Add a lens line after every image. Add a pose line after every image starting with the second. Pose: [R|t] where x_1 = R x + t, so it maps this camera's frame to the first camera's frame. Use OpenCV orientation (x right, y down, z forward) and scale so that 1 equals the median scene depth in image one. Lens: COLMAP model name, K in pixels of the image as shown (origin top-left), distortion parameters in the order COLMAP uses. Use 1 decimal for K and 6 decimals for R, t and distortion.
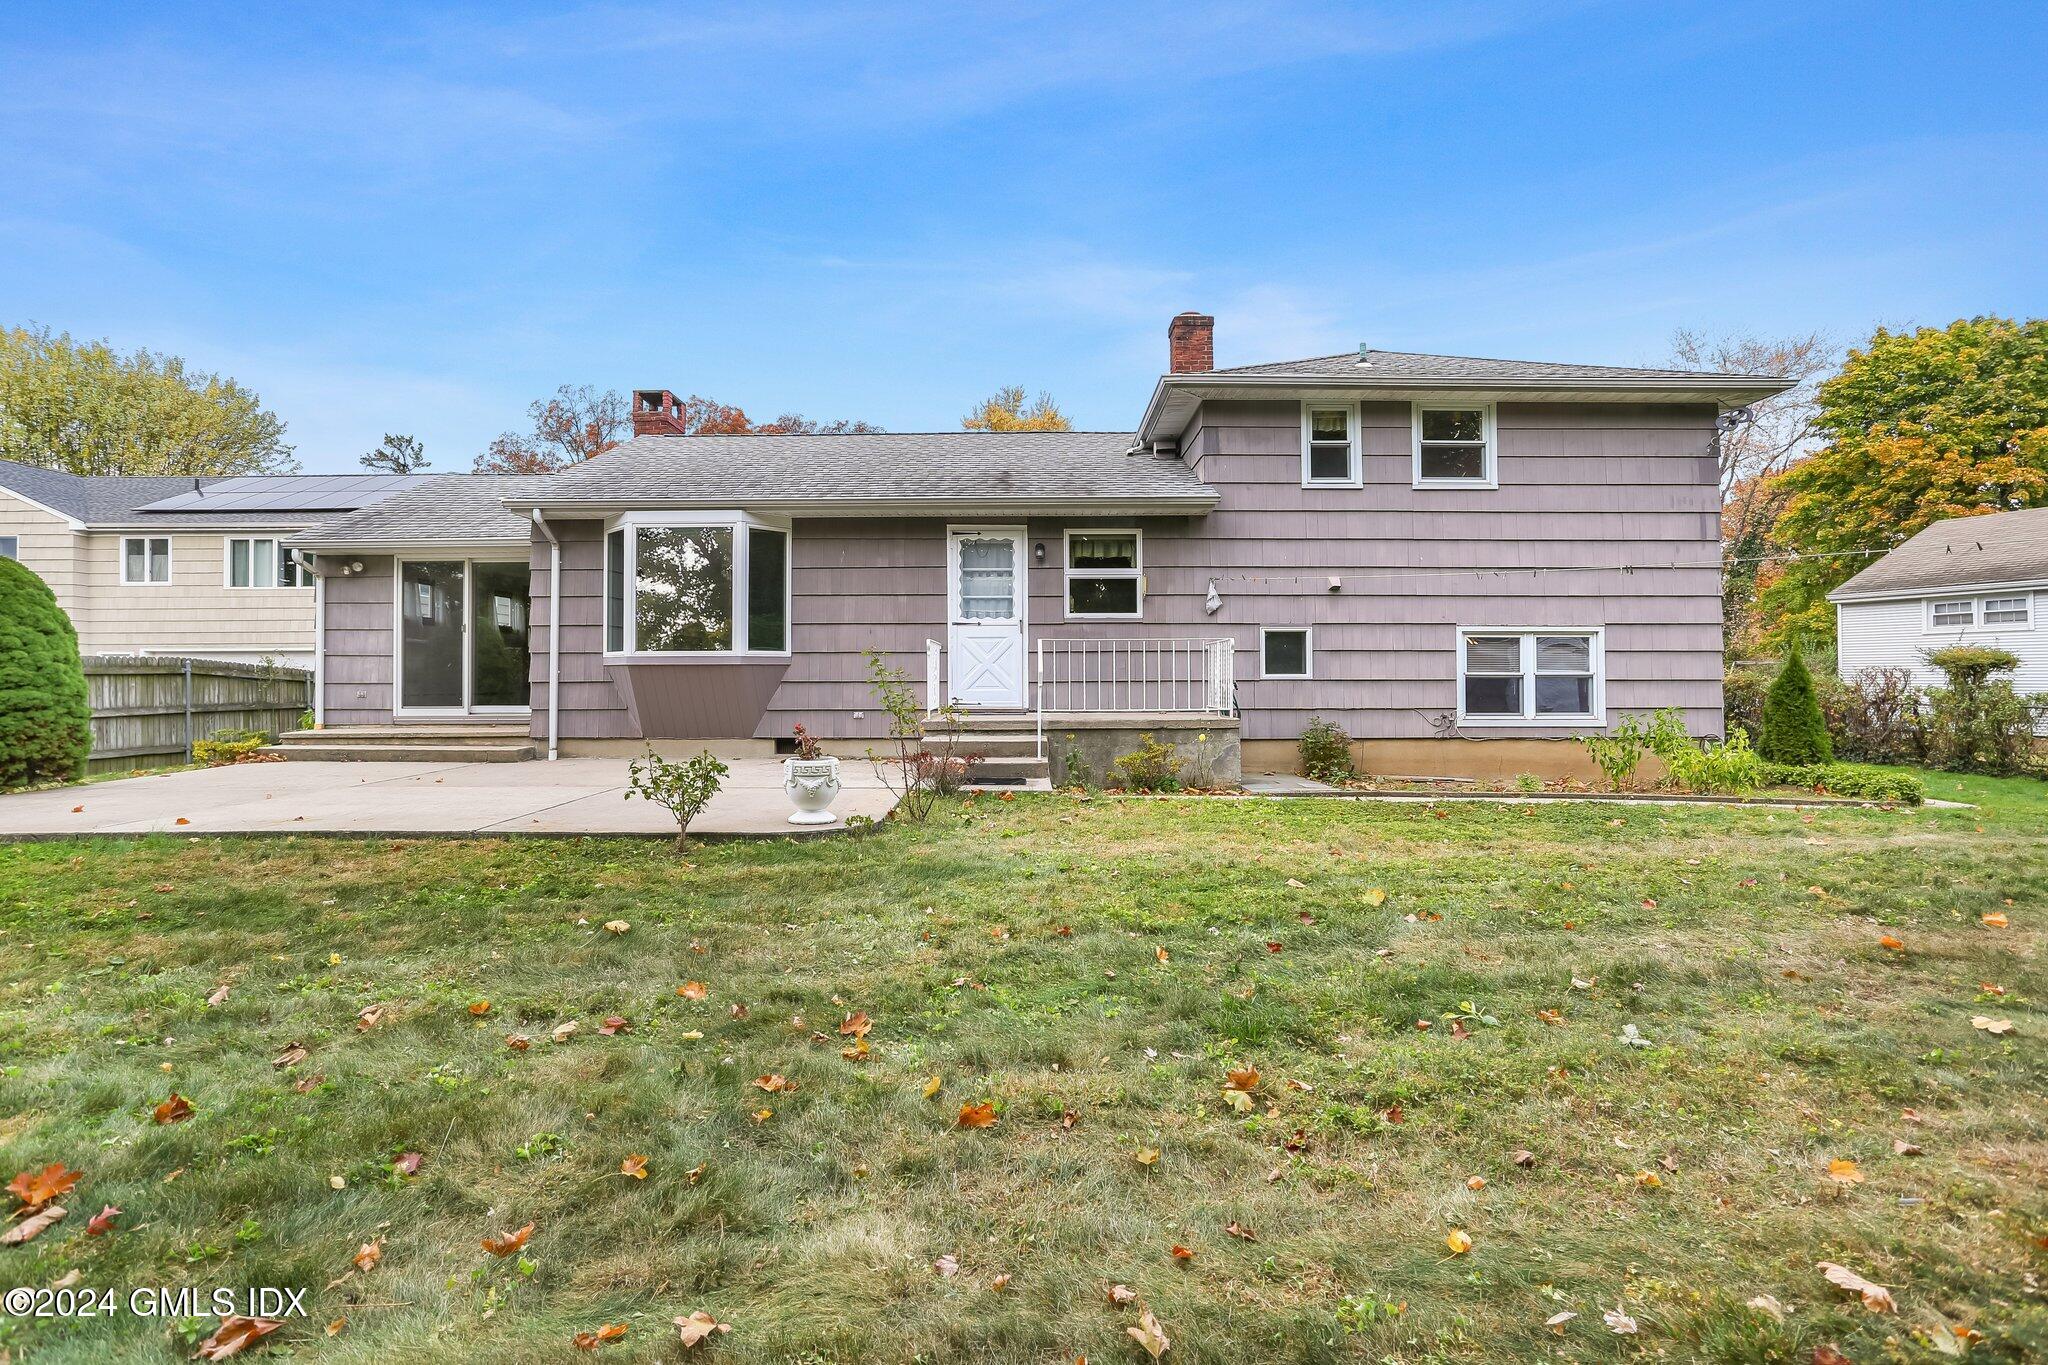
lens RADIAL K [[990.2, 0, 1022.0], [0, 990.2, 674.2], [0, 0, 1]] dist [-0.046473, 0.030755]
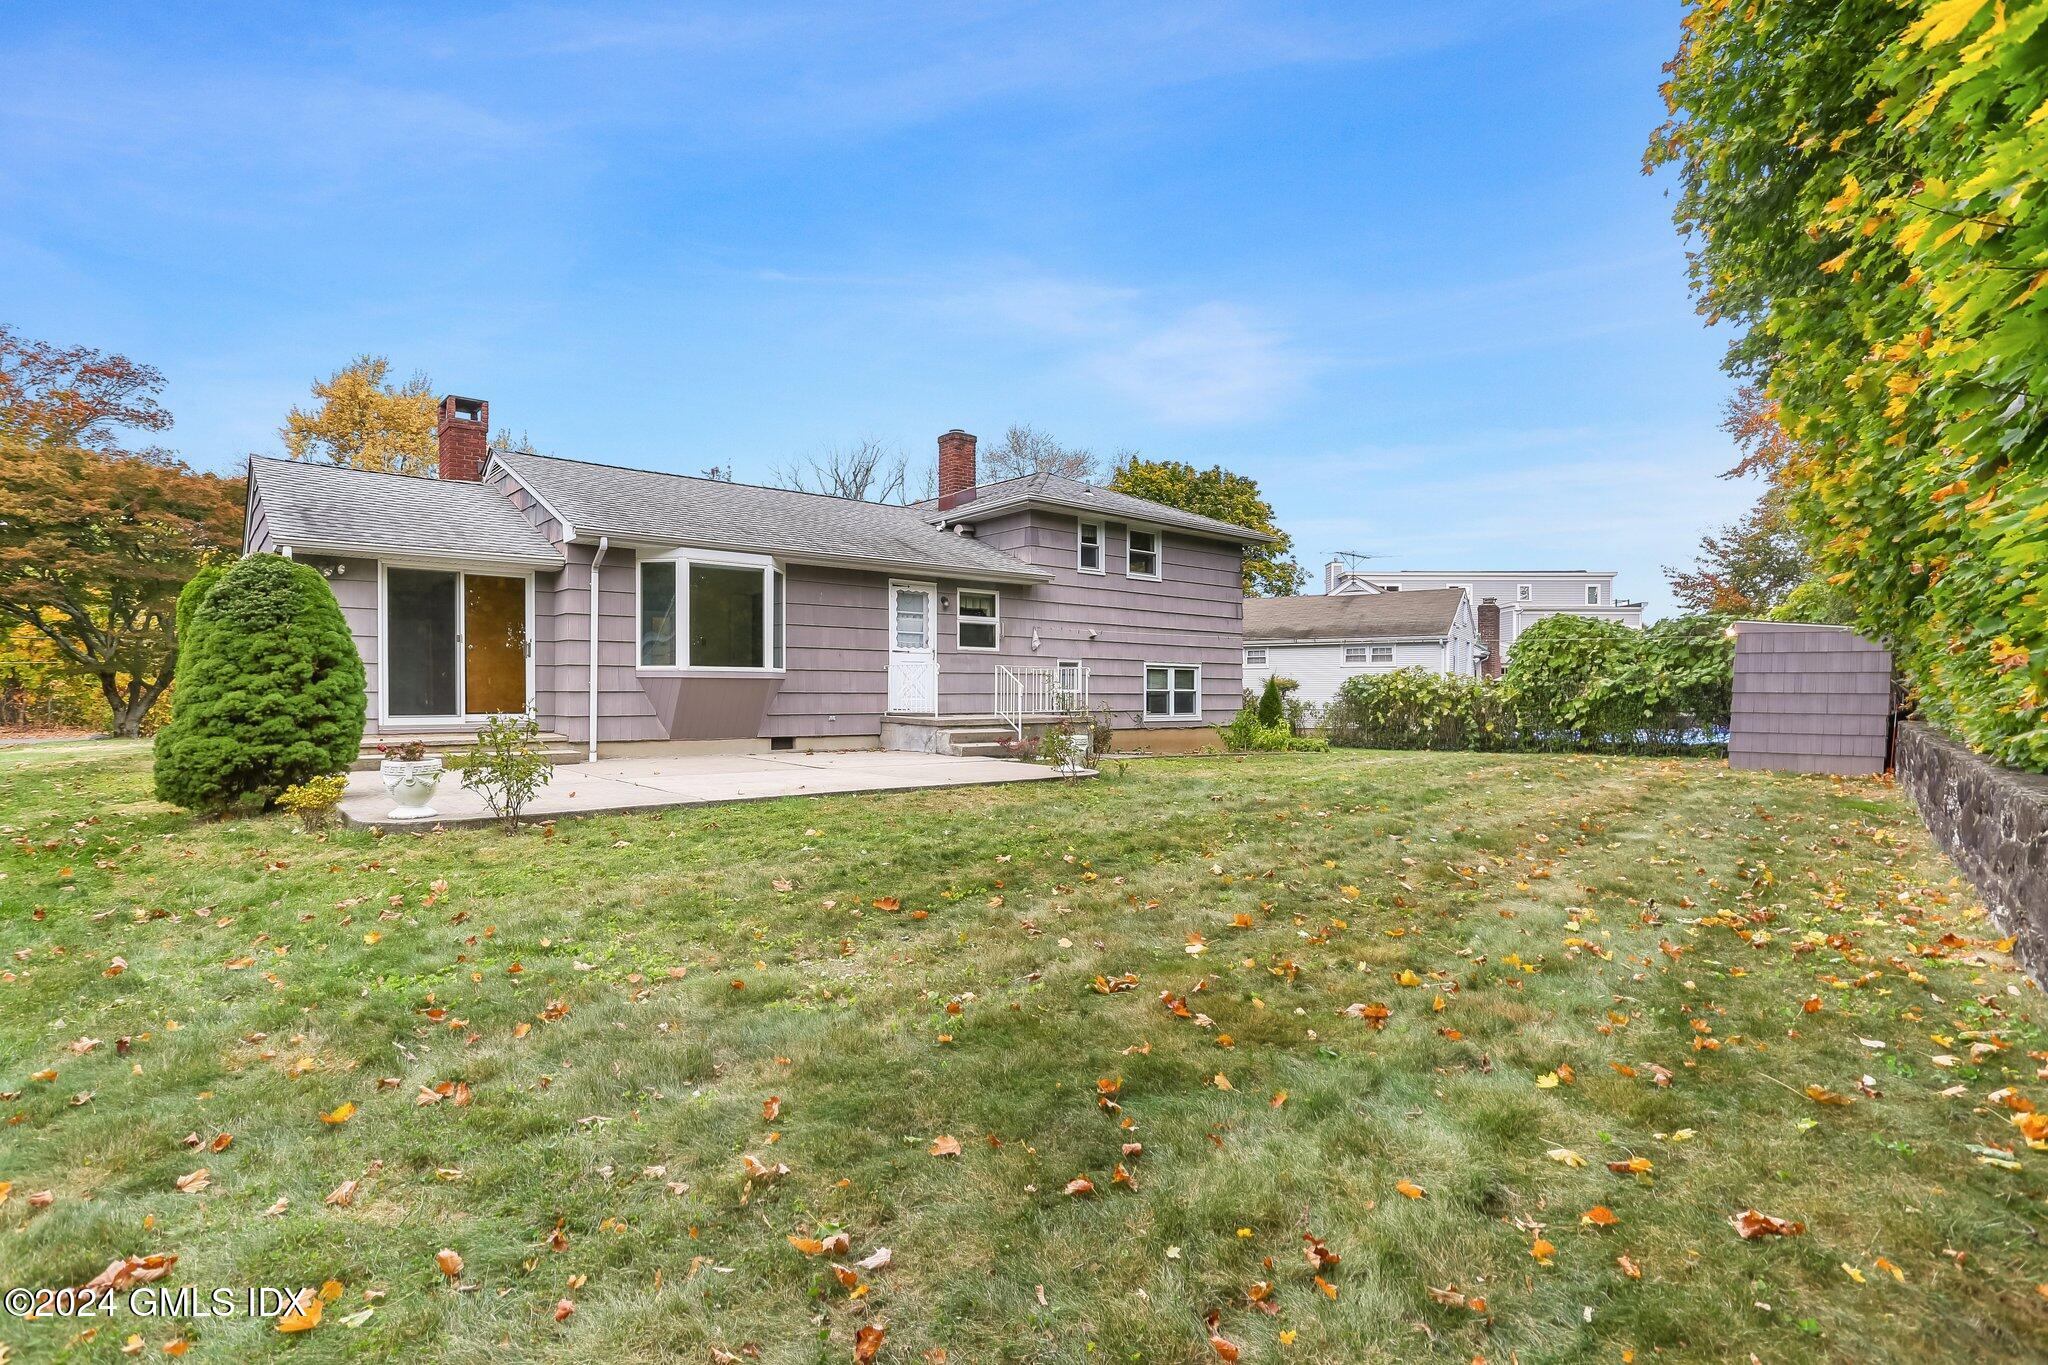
lens RADIAL K [[990.2, 0, 1022.0], [0, 990.2, 674.2], [0, 0, 1]] dist [-0.046473, 0.030755]
pose [[0.764378, 0.018654, 0.644498, -0.806892], [-0.012426, 0.999822, -0.014201, -0.001702], [-0.644649, 0.002846, 0.764474, -0.158292]]
